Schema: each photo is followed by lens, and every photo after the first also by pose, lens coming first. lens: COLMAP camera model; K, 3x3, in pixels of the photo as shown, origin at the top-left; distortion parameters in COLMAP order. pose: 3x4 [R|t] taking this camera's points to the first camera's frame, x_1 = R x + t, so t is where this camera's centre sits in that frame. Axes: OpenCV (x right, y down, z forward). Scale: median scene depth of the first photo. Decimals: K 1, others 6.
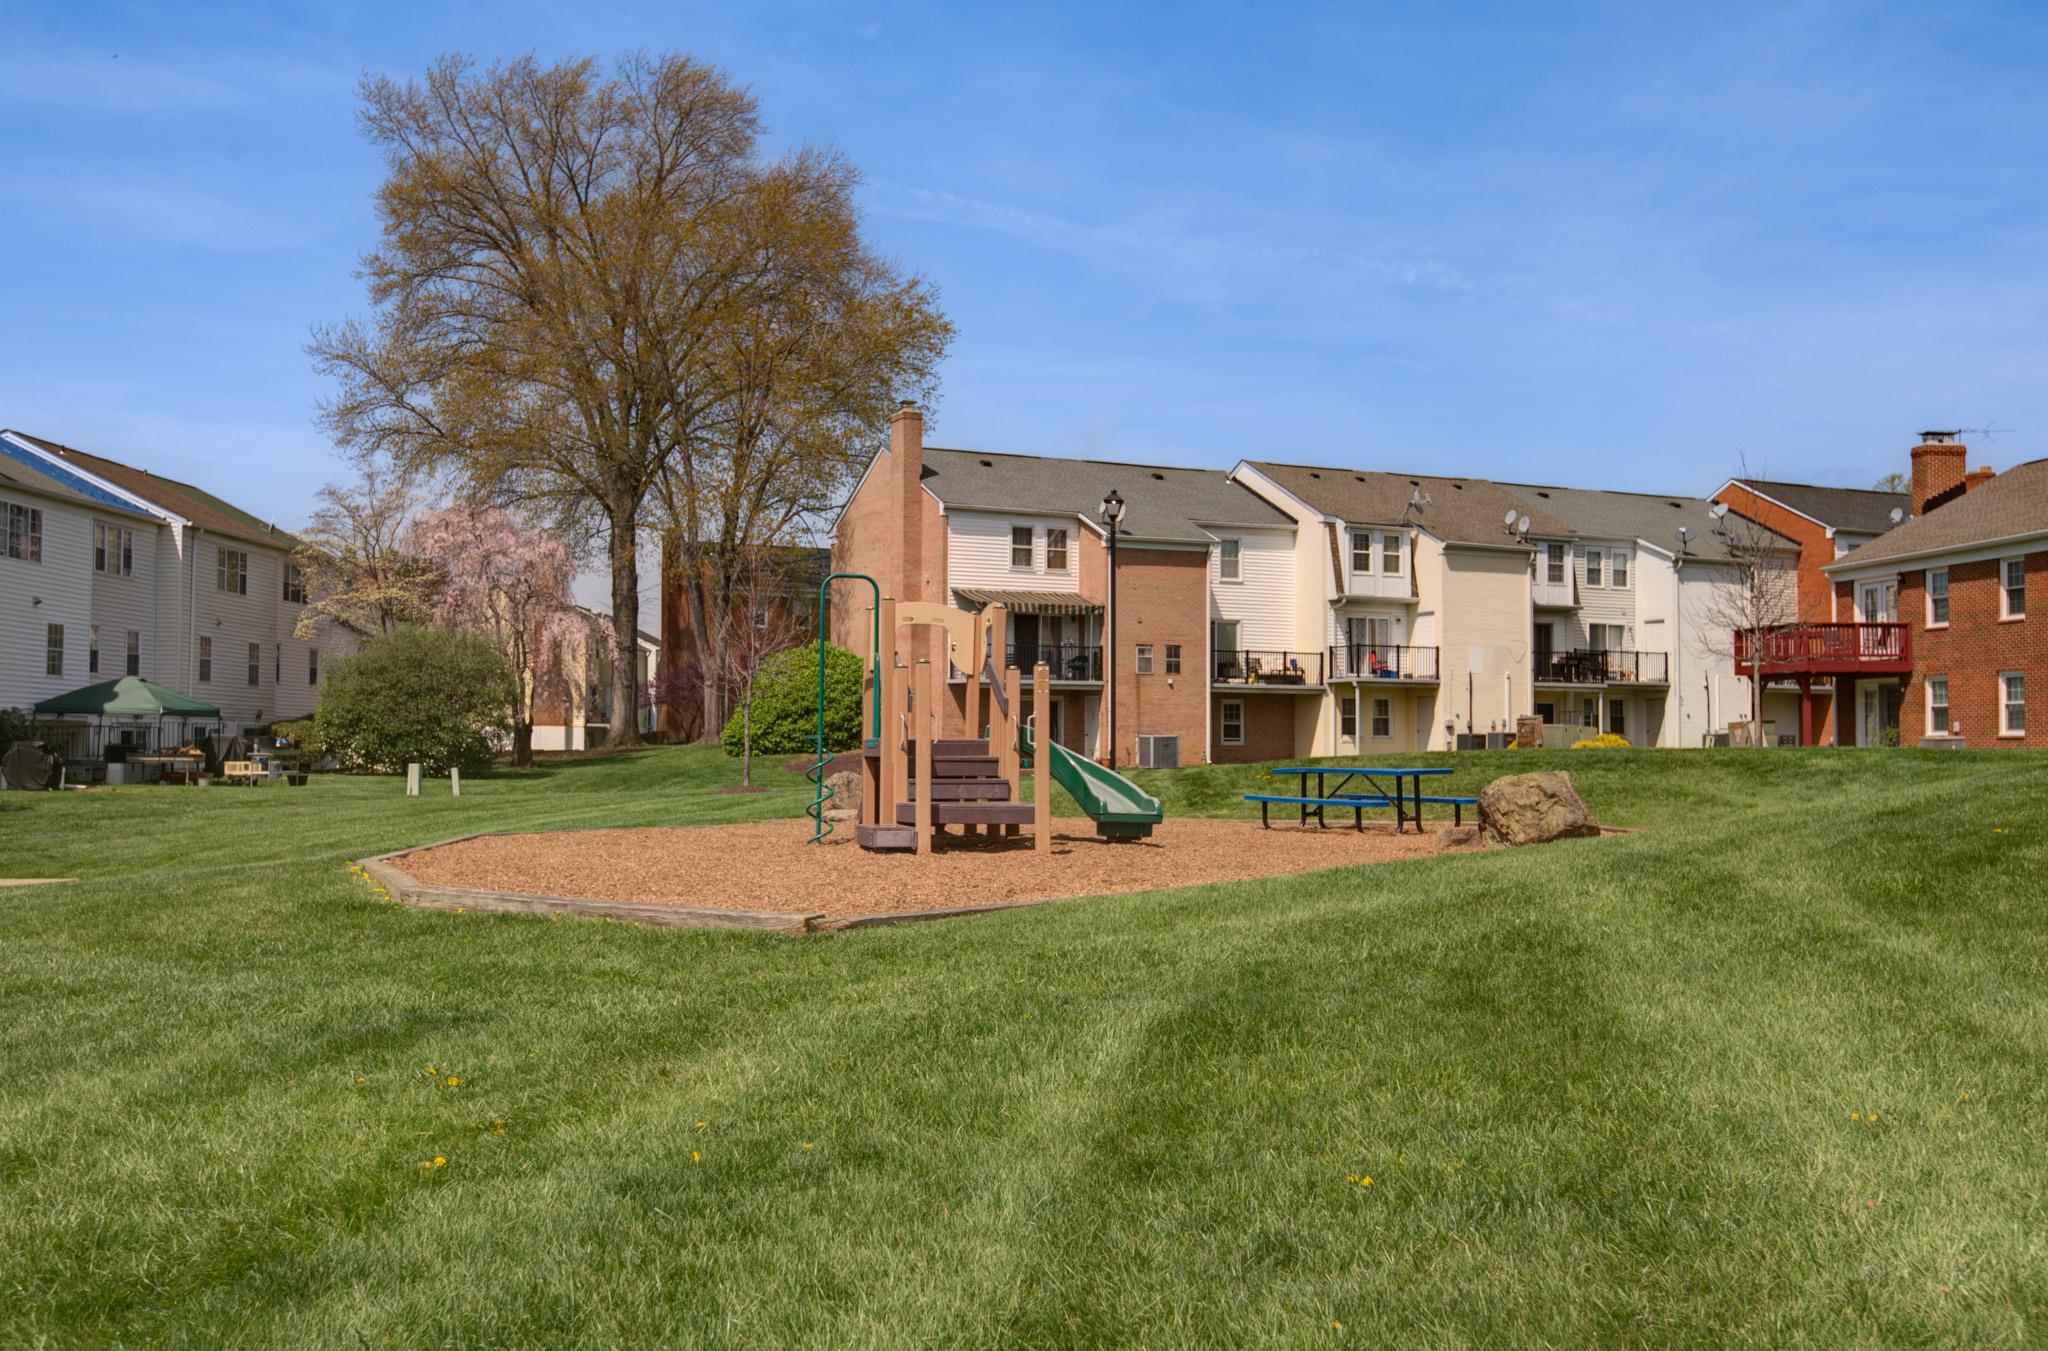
lens RADIAL K [[1993.6, 0, 1024.0], [0, 1993.6, 675.5], [0, 0, 1]] dist [0.102742, -0.002528]
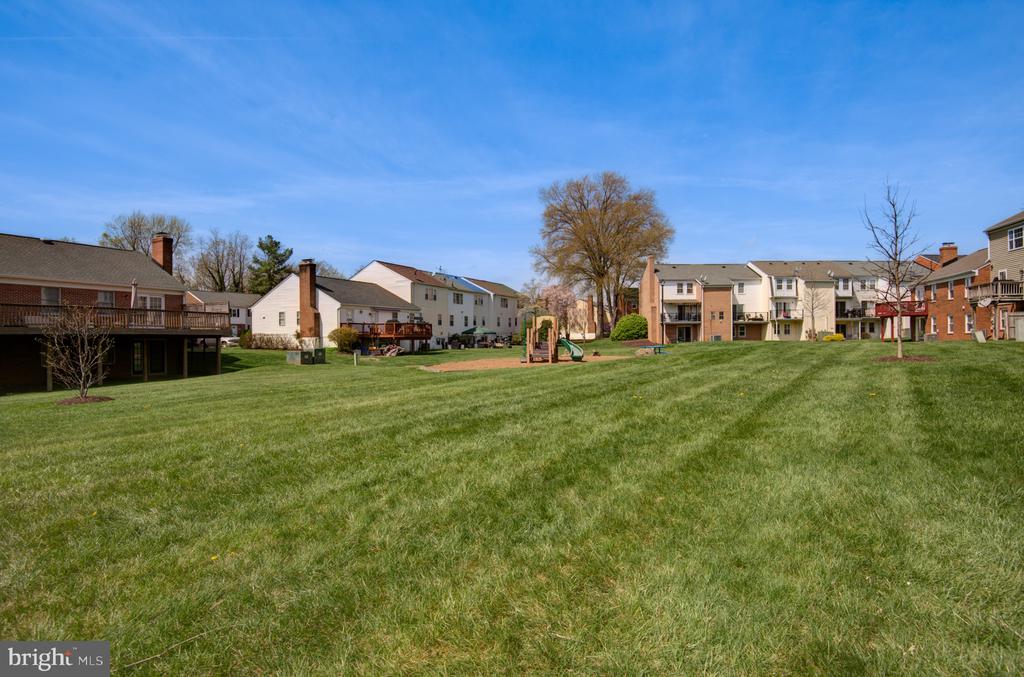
lens RADIAL K [[539.7, 0, 512.0], [0, 539.7, 338.5], [0, 0, 1]] dist [-0.000066, -0.000393]
pose [[0.890305, -0.008800, -0.455280, 0.182867], [0.027235, 0.999052, 0.033947, -0.009536], [0.454550, -0.042623, 0.889701, -0.112520]]
